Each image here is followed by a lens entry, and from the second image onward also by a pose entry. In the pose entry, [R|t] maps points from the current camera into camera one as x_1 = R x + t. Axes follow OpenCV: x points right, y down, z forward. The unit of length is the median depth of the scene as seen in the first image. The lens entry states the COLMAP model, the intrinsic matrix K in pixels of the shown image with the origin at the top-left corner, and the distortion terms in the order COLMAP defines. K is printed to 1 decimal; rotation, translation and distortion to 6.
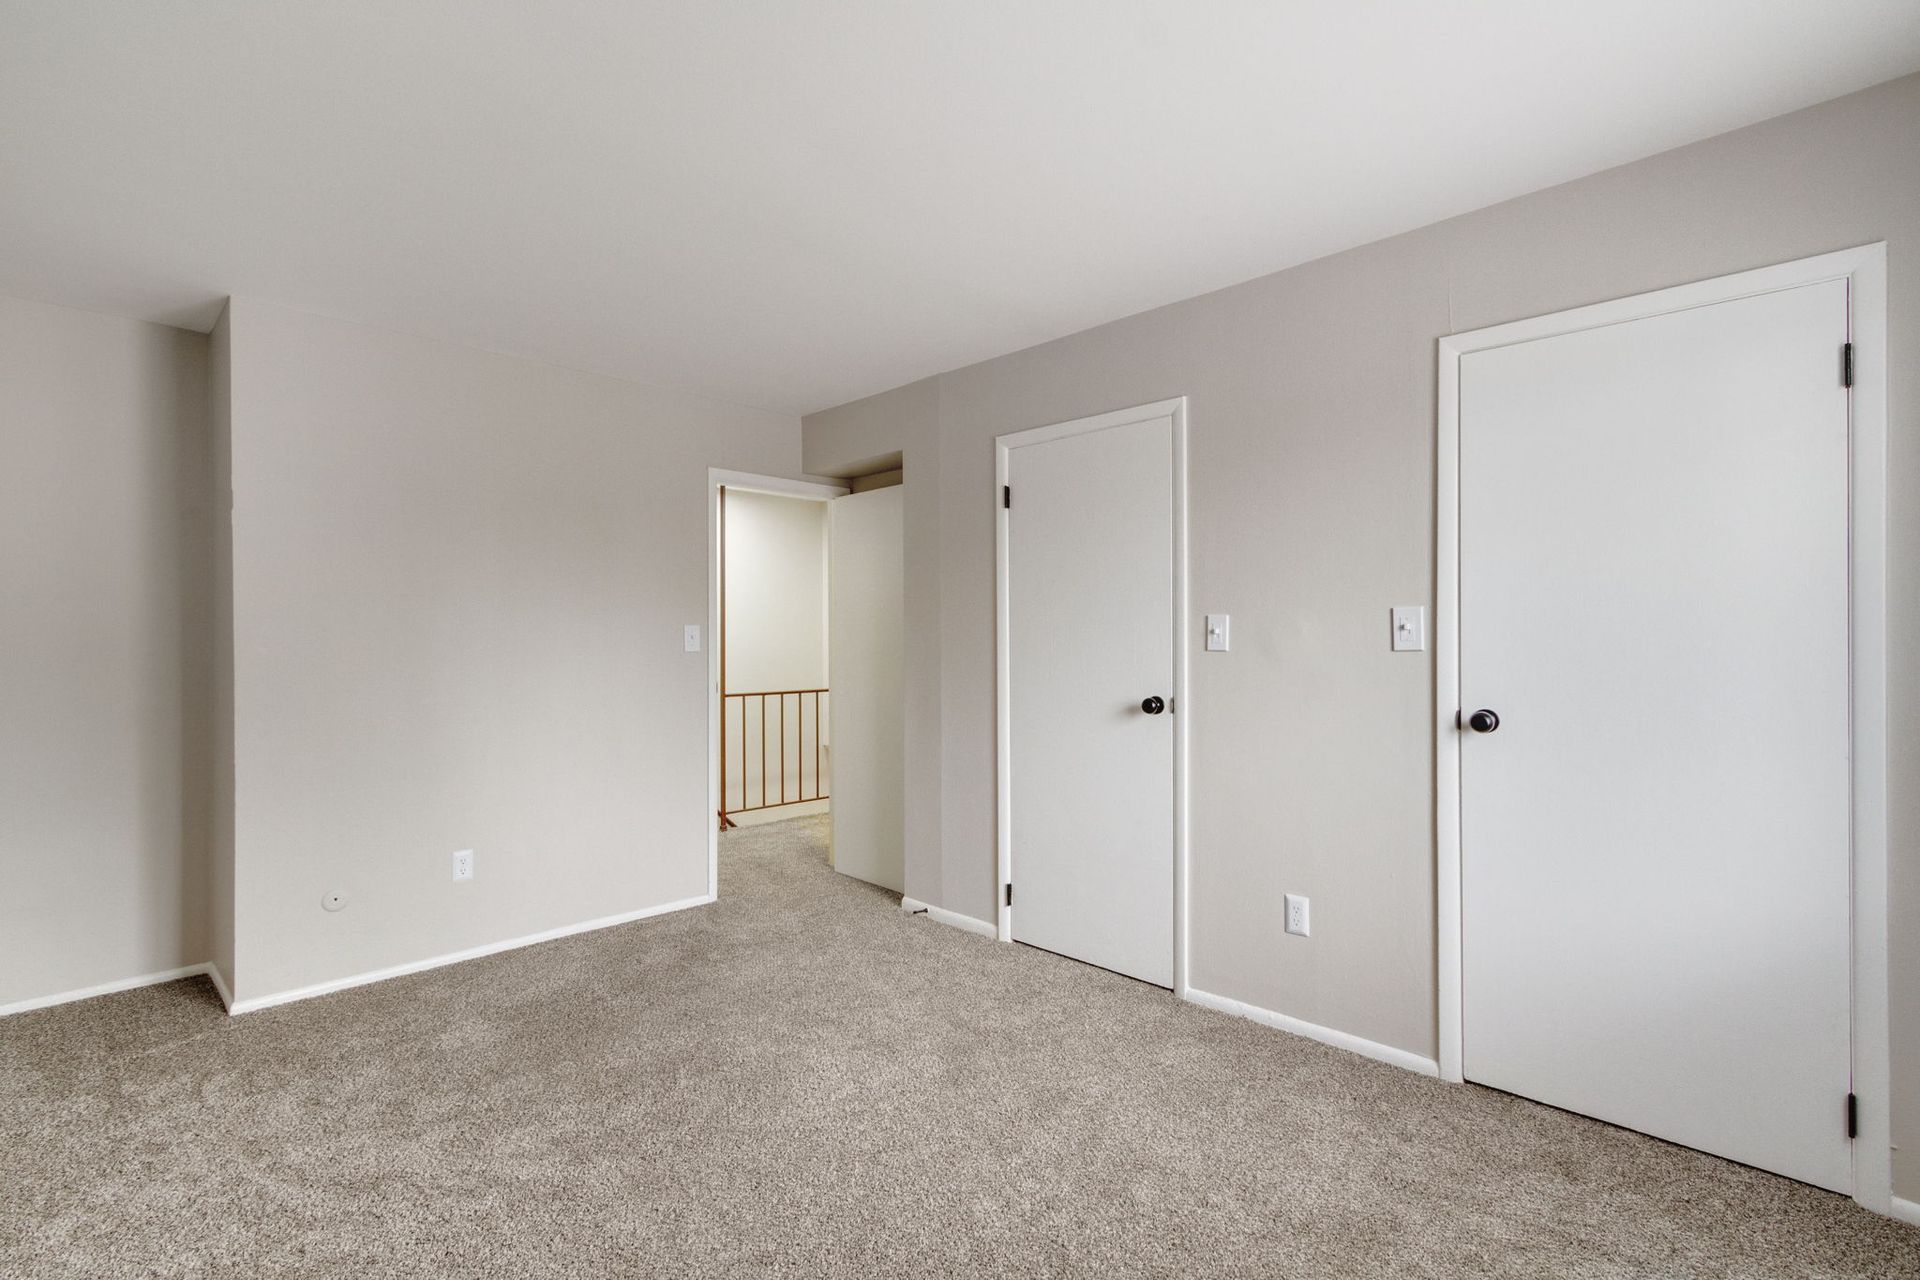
lens RADIAL K [[891.7, 0, 960.9], [0, 891.7, 646.5], [0, 0, 1]] dist [0.005908, 0.000486]
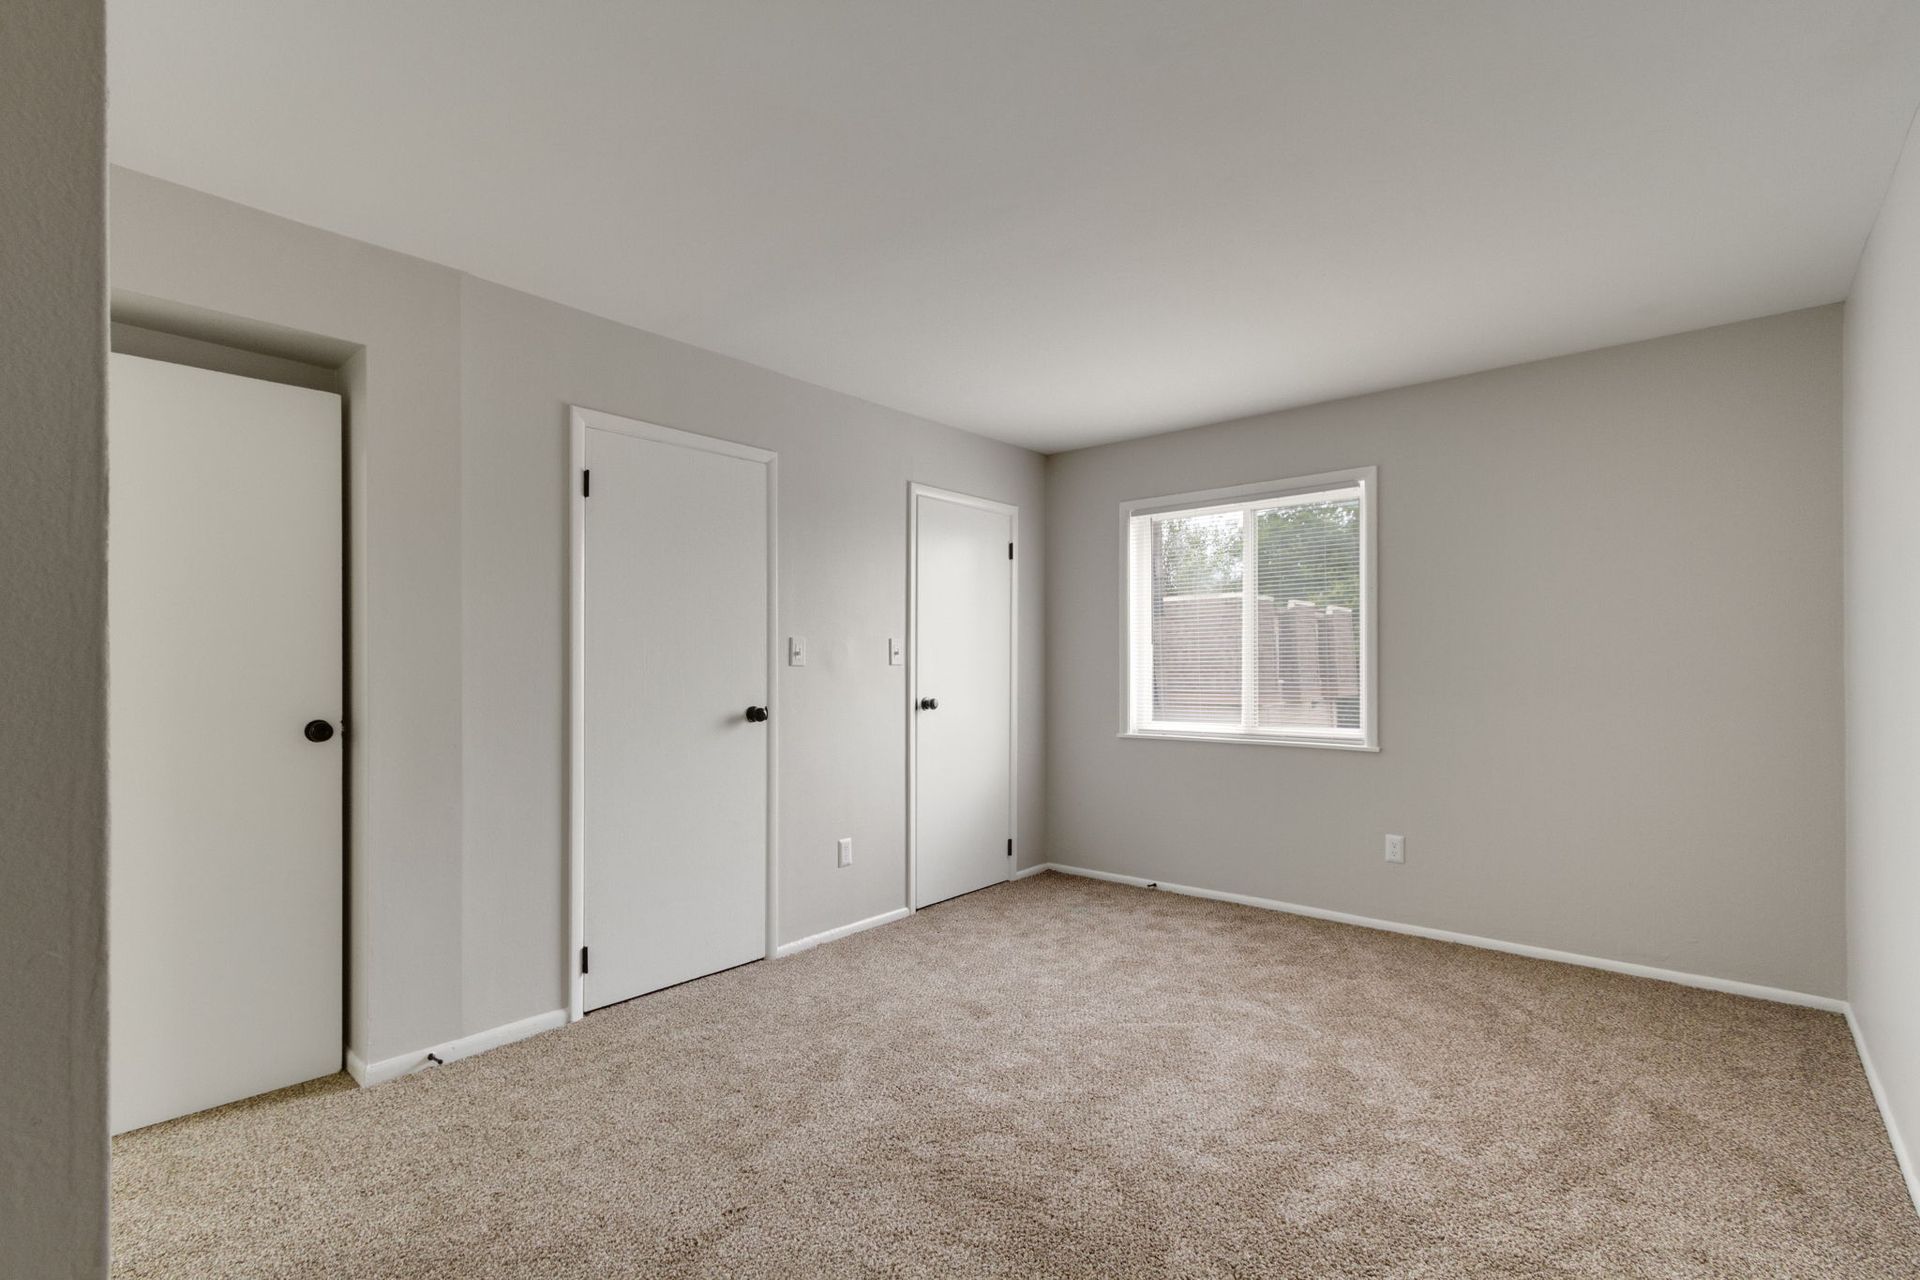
lens RADIAL K [[891.7, 0, 960.8], [0, 891.7, 647.9], [0, 0, 1]] dist [0.005908, 0.000486]
pose [[-0.078059, 0.009712, 0.996901, -0.962453], [-0.005117, 0.999935, -0.010142, -0.008168], [-0.996936, -0.005892, -0.078005, 0.853107]]
